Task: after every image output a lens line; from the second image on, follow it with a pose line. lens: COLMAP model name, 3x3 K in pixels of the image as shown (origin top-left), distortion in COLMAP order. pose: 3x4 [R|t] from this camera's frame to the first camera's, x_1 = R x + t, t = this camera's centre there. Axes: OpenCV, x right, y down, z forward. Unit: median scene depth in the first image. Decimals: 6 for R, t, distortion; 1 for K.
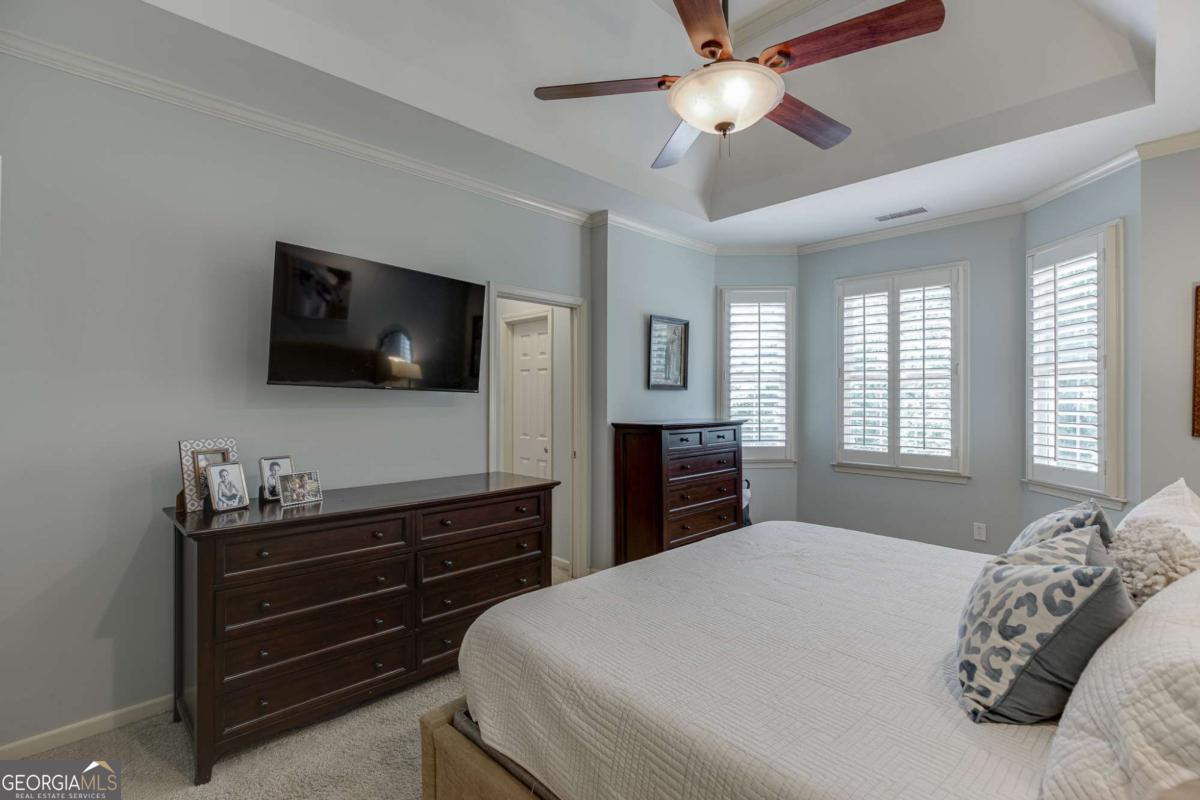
lens RADIAL K [[549.5, 0, 601.9], [0, 549.5, 400.3], [0, 0, 1]] dist [-0.000070, 0.000997]
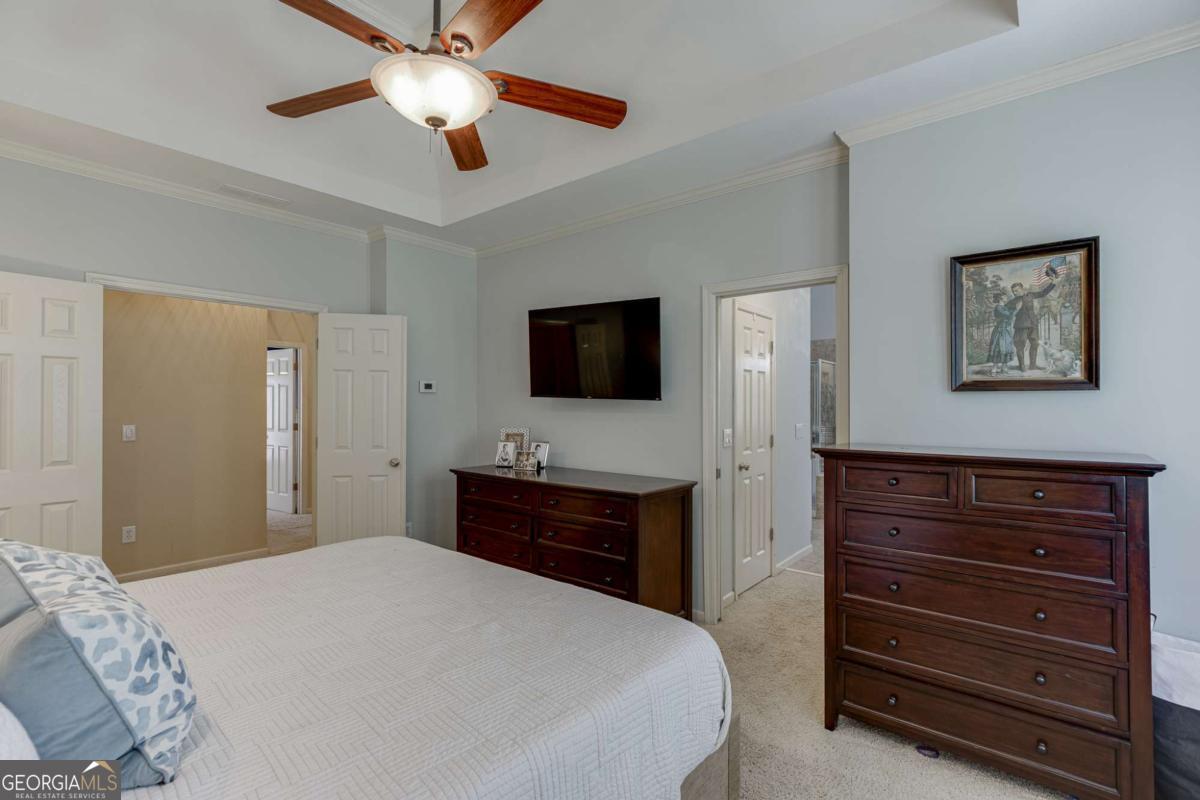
lens RADIAL K [[549.5, 0, 602.1], [0, 549.5, 398.4], [0, 0, 1]] dist [-0.000070, 0.000997]
pose [[0.108301, -0.005327, -0.994104, 0.649394], [-0.001390, 0.999984, -0.005510, -0.009288], [0.994117, 0.001979, 0.108292, 0.627248]]
